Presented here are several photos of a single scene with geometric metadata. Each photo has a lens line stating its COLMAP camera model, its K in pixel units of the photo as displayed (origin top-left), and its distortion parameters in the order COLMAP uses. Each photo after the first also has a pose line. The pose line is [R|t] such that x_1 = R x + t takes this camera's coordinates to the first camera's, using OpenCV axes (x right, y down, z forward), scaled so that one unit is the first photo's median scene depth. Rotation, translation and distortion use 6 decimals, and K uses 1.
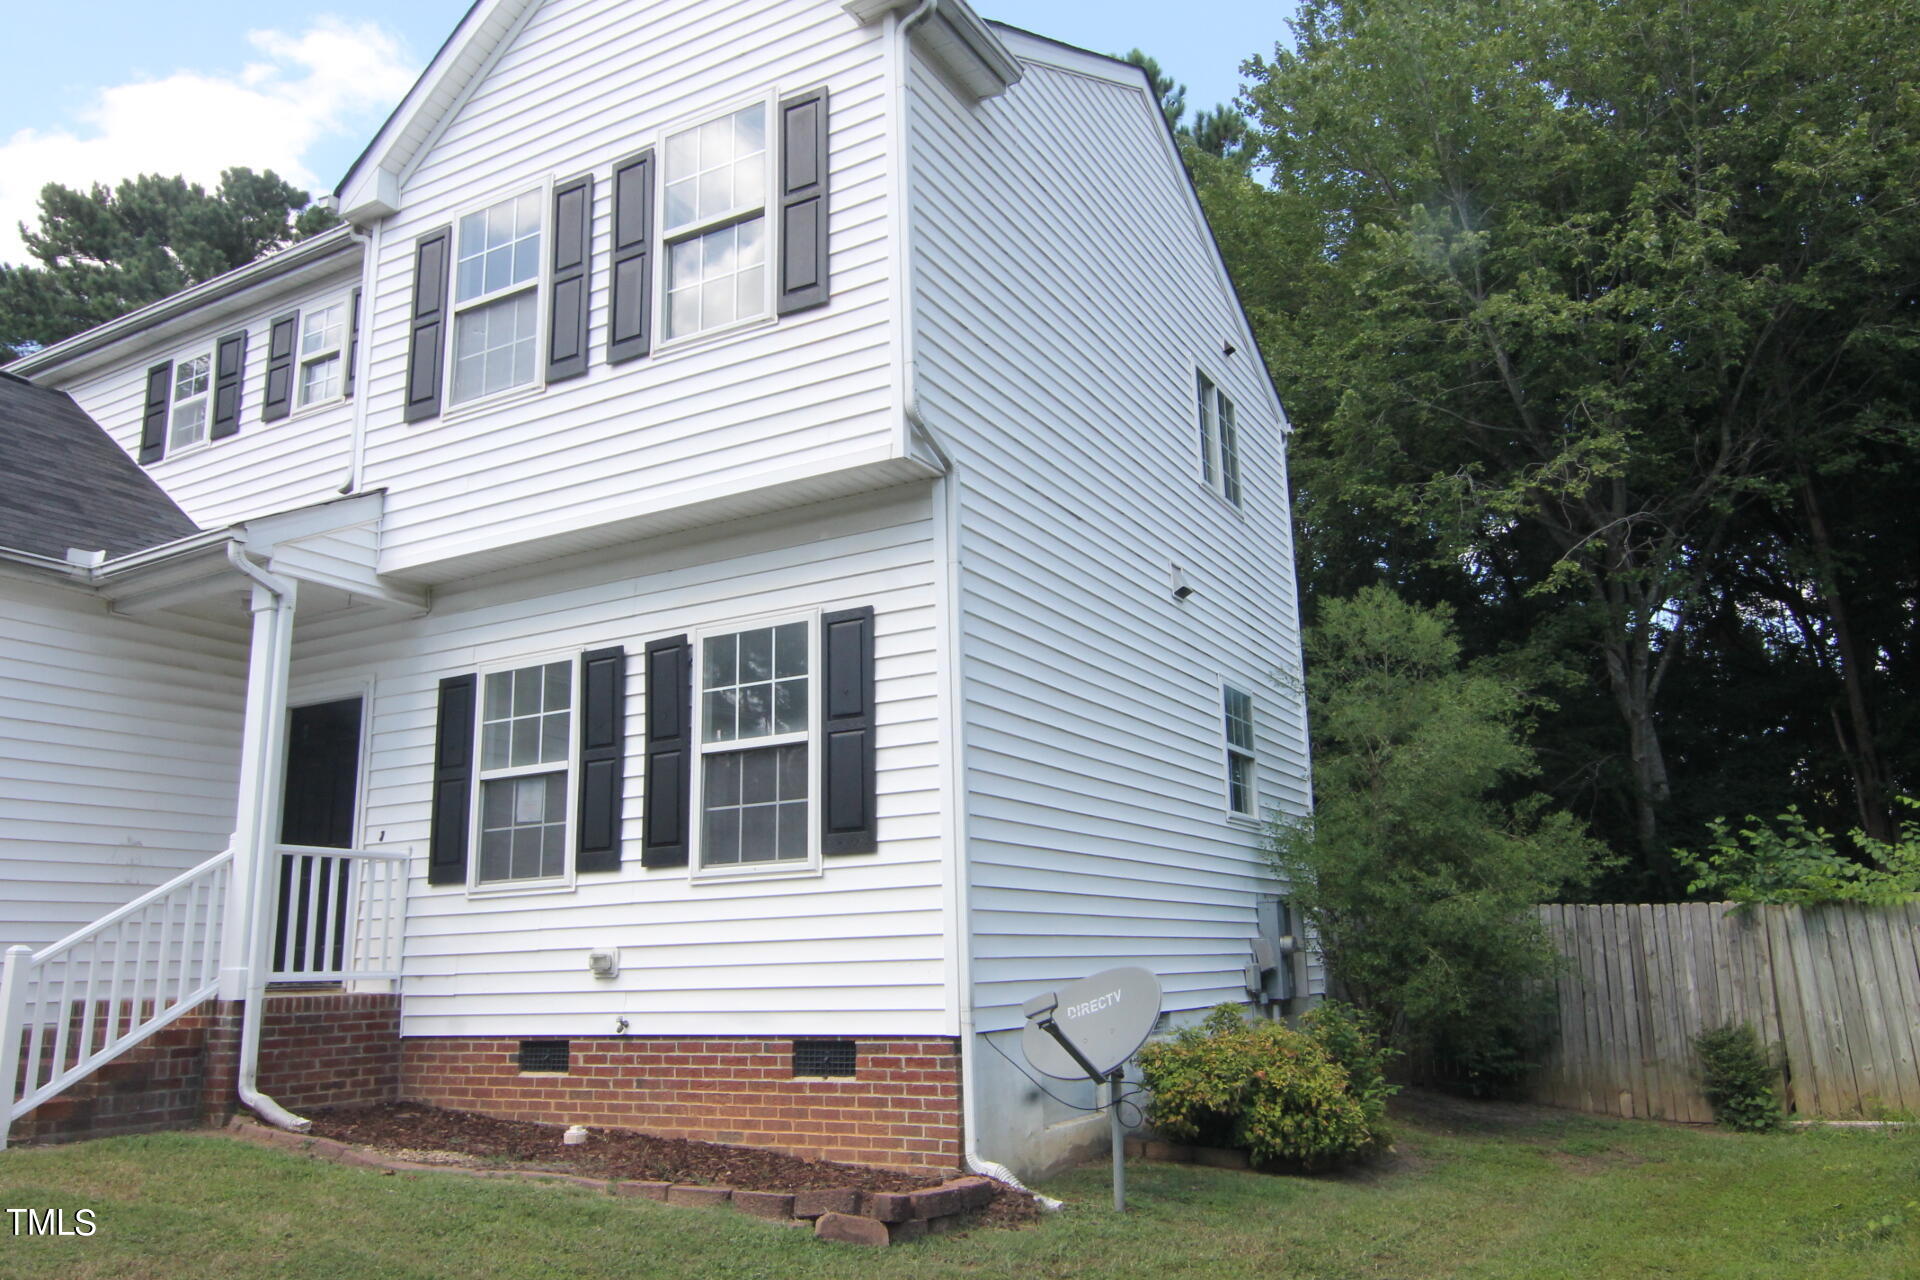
lens RADIAL K [[1389.8, 0, 961.0], [0, 1389.8, 647.6], [0, 0, 1]] dist [0.006548, -0.019117]
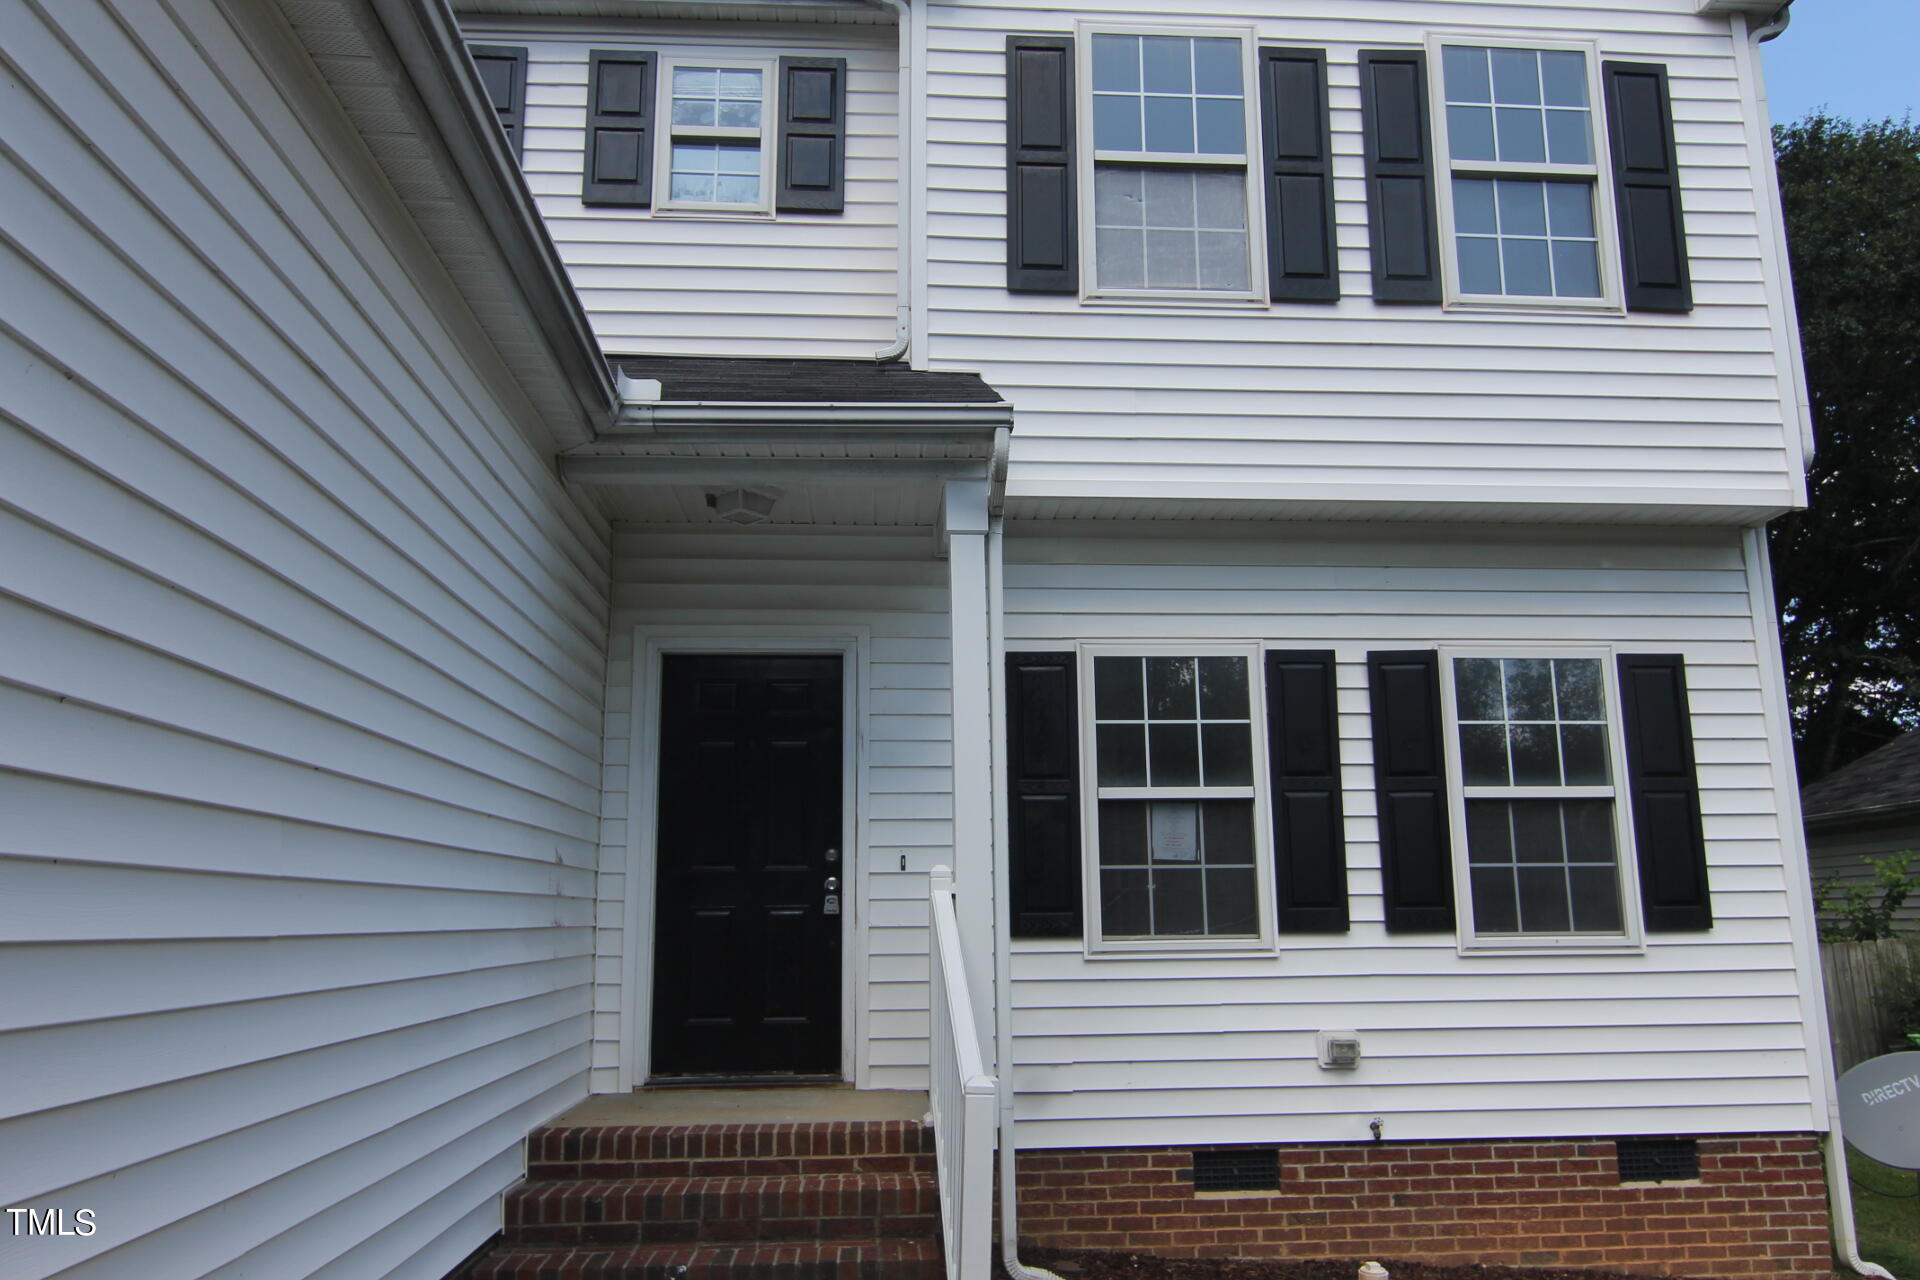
lens RADIAL K [[1389.8, 0, 963.6], [0, 1389.8, 653.3], [0, 0, 1]] dist [0.006548, -0.019117]
pose [[0.839719, 0.120741, 0.529427, -0.846435], [-0.133149, 0.990985, -0.014818, 0.040559], [-0.526444, -0.058050, 0.848226, 0.432069]]
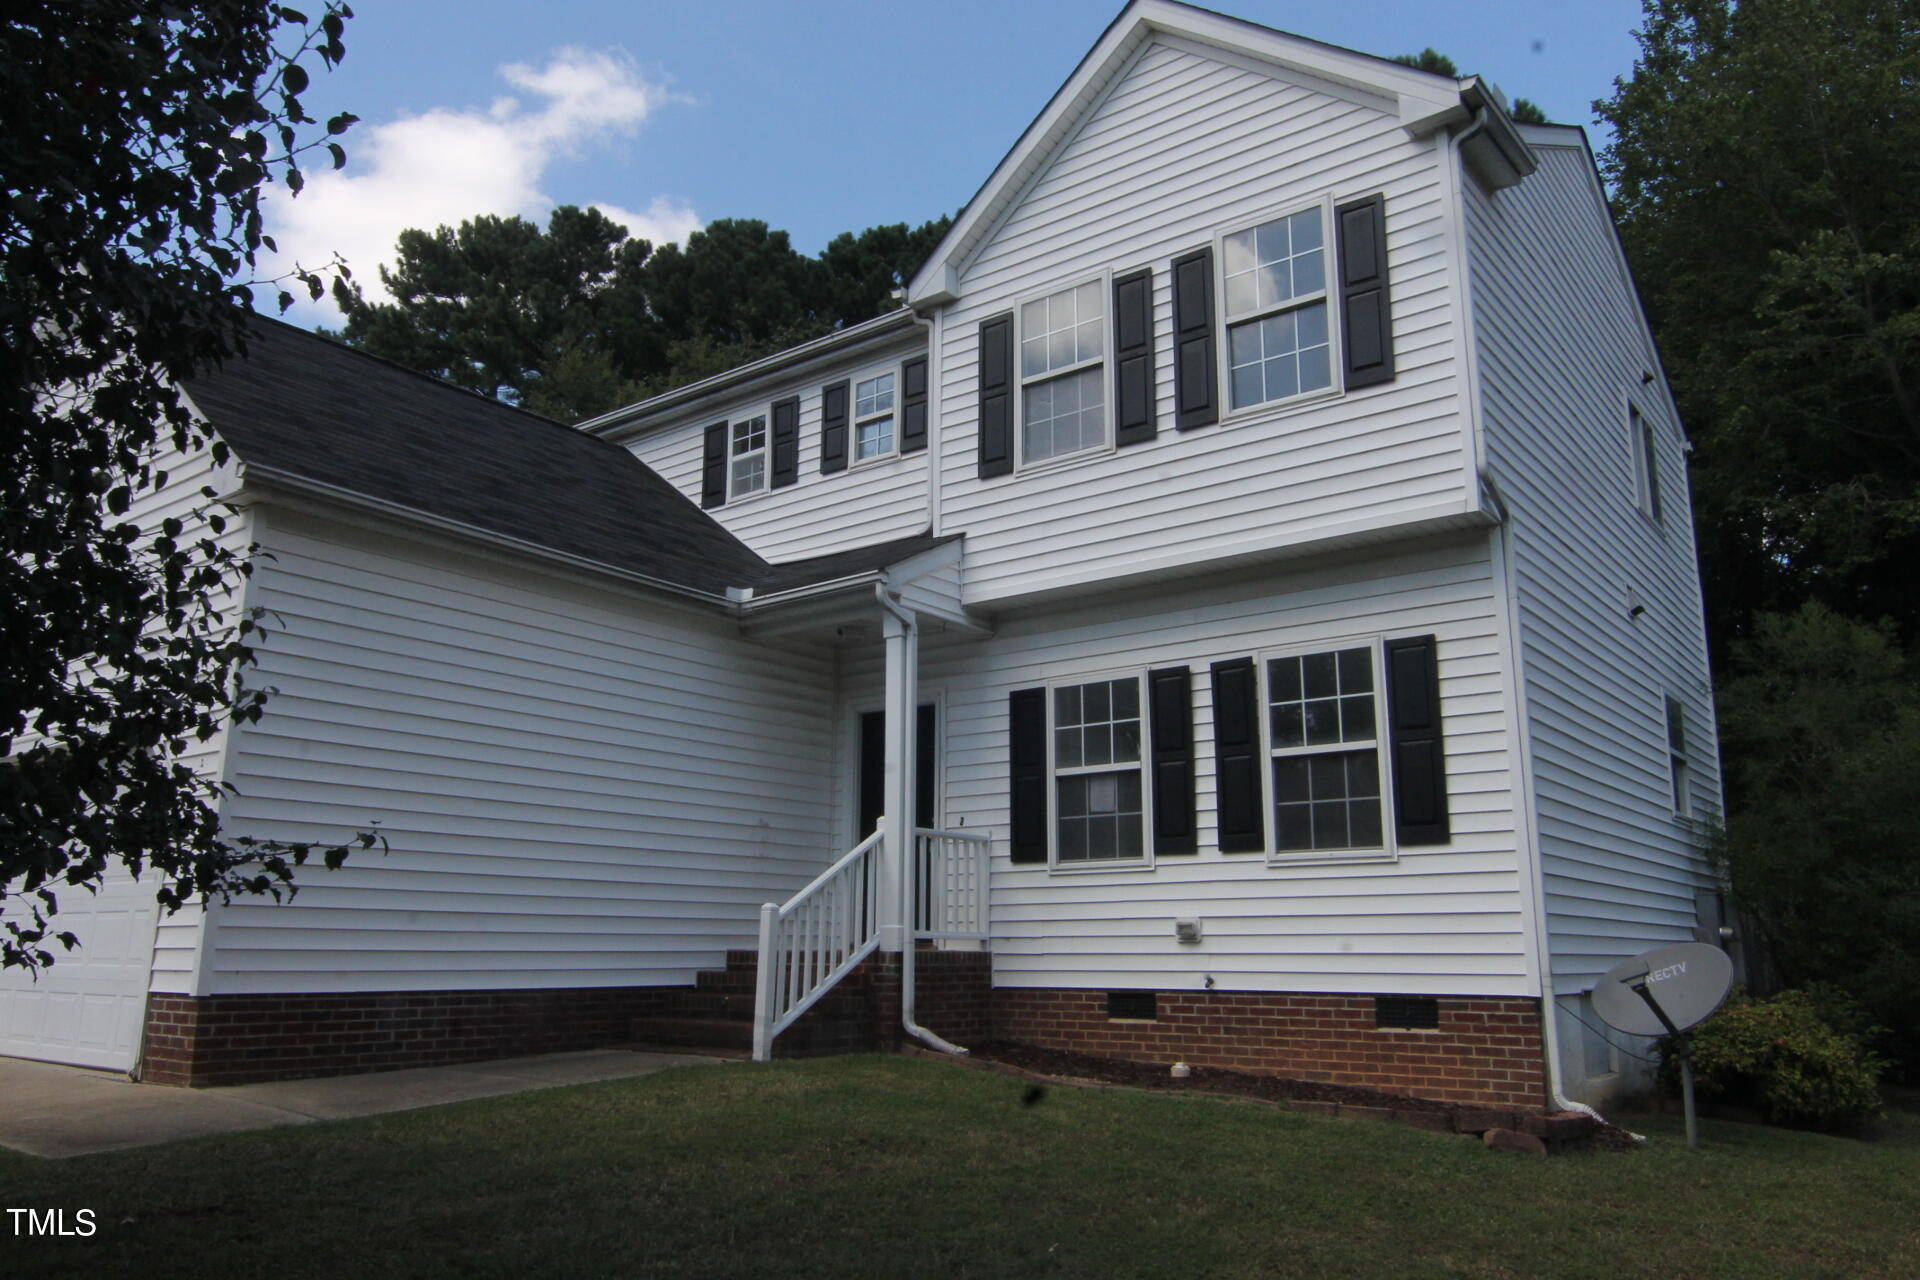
lens RADIAL K [[1389.8, 0, 965.1], [0, 1389.8, 647.3], [0, 0, 1]] dist [0.006548, -0.019117]
pose [[0.989085, -0.003032, -0.147316, -0.257310], [0.004160, 0.999964, 0.007349, -0.026646], [0.147289, -0.007881, 0.989062, -0.208285]]
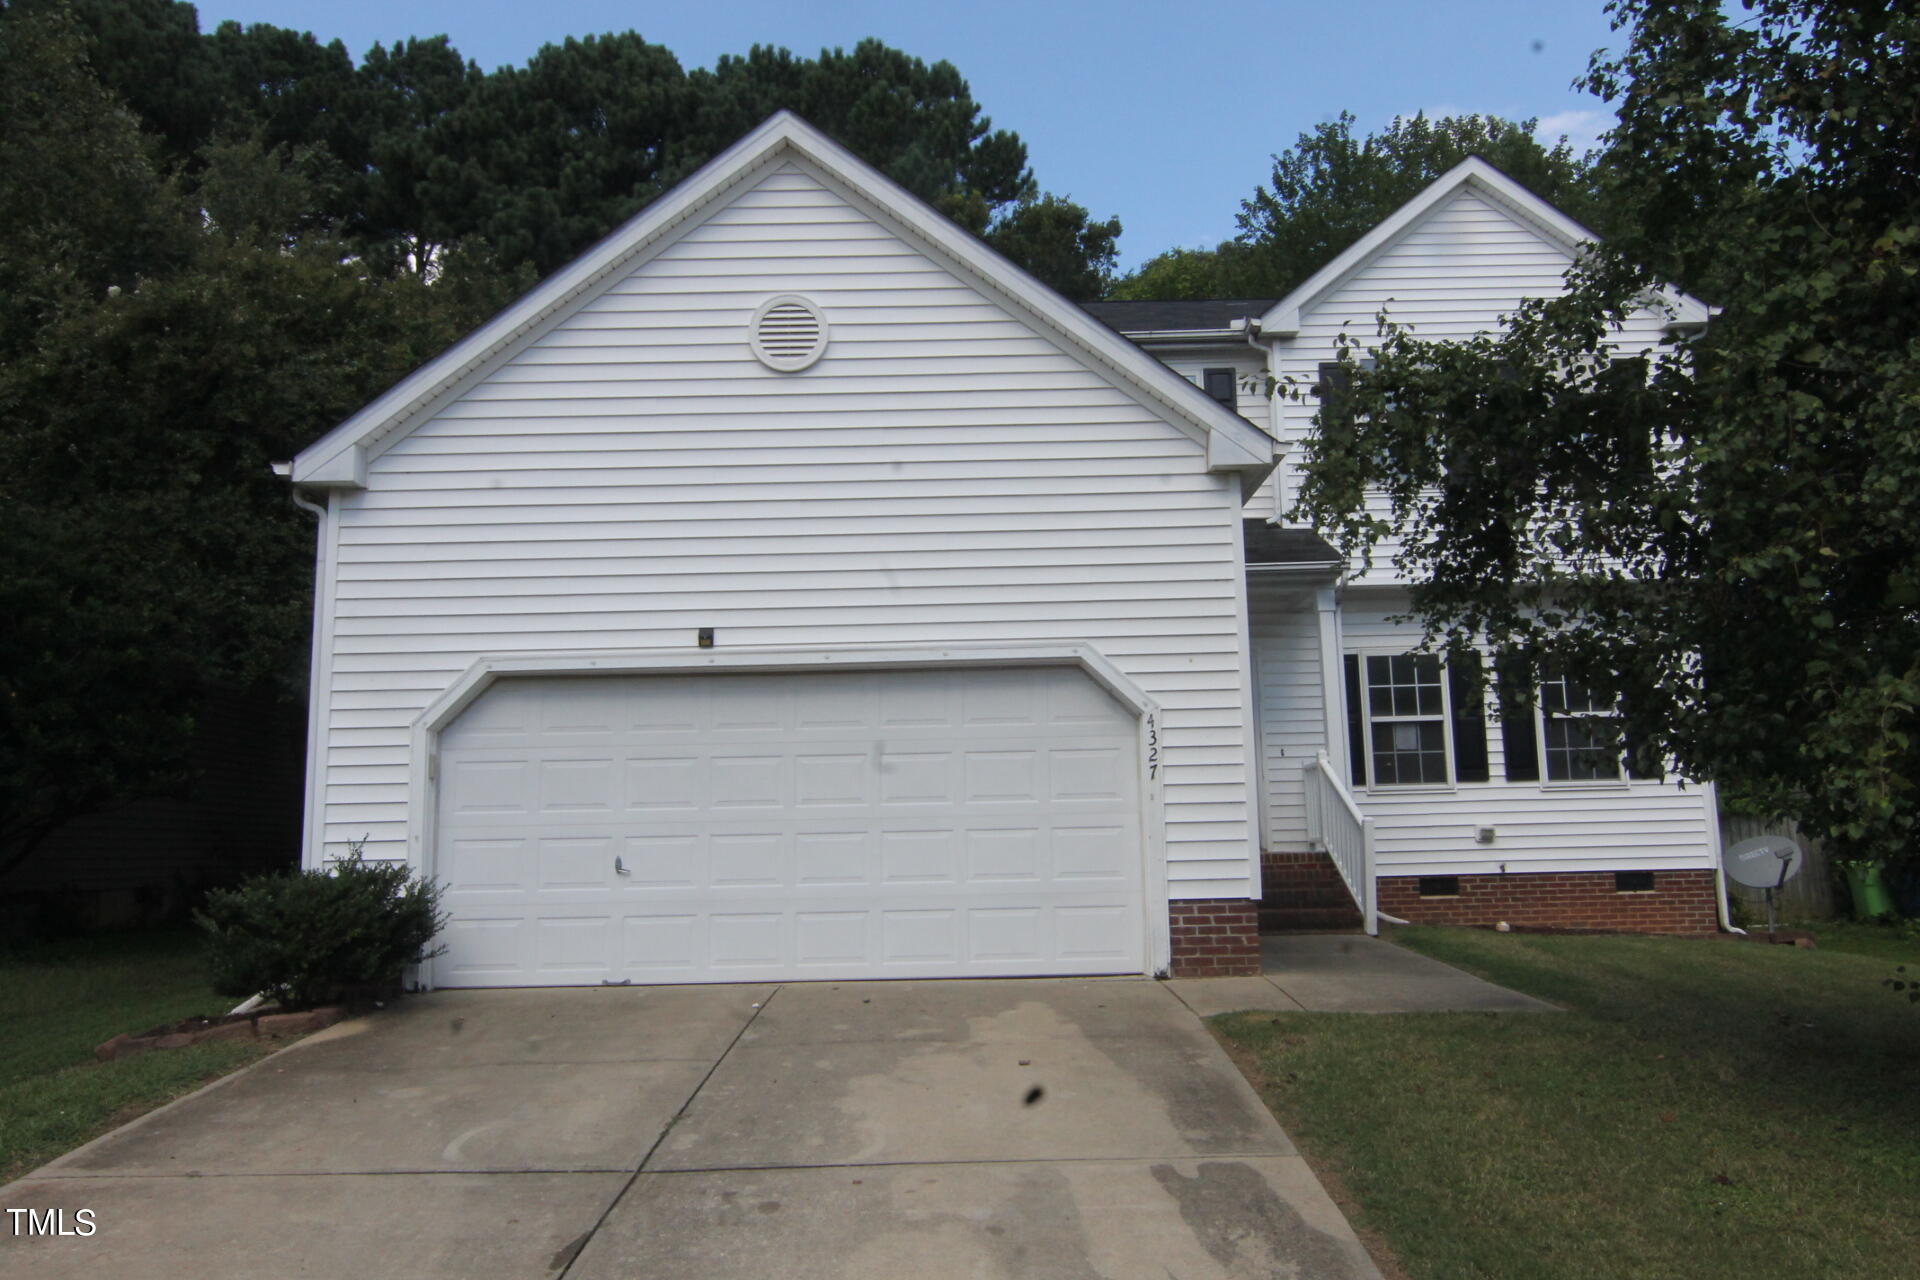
lens RADIAL K [[1389.8, 0, 979.0], [0, 1389.8, 673.0], [0, 0, 1]] dist [0.006548, -0.019117]
pose [[0.872120, 0.073645, 0.483718, -1.599527], [-0.107799, 0.993236, 0.043139, 0.018904], [-0.477269, -0.089767, 0.874160, -0.197873]]
